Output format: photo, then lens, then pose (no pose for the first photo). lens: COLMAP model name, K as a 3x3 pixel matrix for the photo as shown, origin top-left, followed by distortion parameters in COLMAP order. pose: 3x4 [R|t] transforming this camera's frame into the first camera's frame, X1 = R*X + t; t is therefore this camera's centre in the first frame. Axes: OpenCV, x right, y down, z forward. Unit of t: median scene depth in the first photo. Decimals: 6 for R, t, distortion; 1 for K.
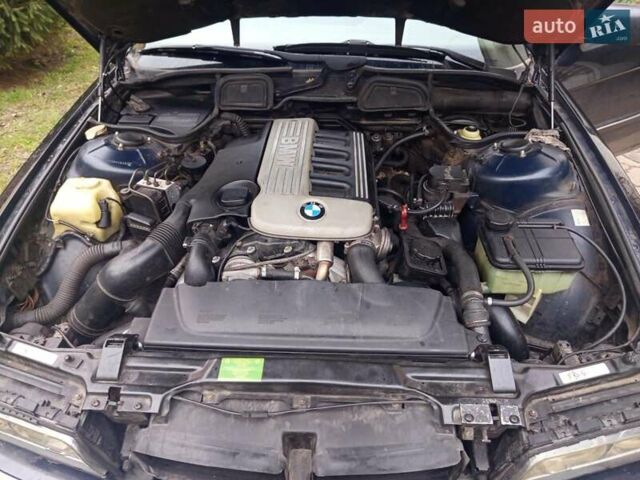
lens RADIAL K [[434.7, 0, 320.0], [0, 434.7, 240.0], [0, 0, 1]] dist [0.001184, 0.000307]
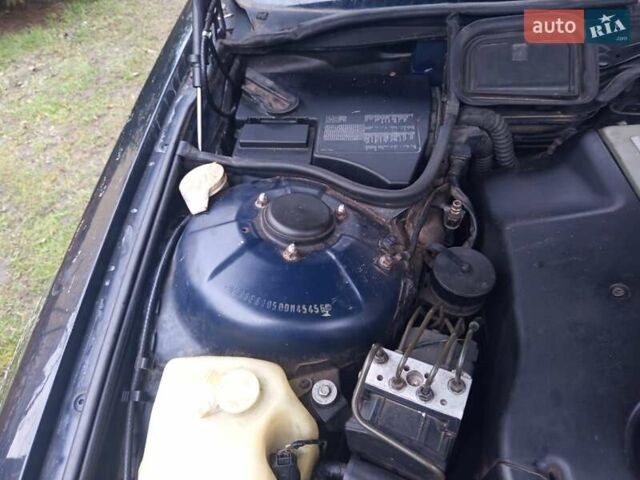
lens RADIAL K [[452.2, 0, 320.0], [0, 452.2, 240.0], [0, 0, 1]] dist [0.004018, 0.001705]
pose [[0.996523, -0.008367, -0.082899, -0.336349], [0.020740, 0.988537, 0.149546, -0.235954], [0.080698, -0.150745, 0.985273, 0.521559]]
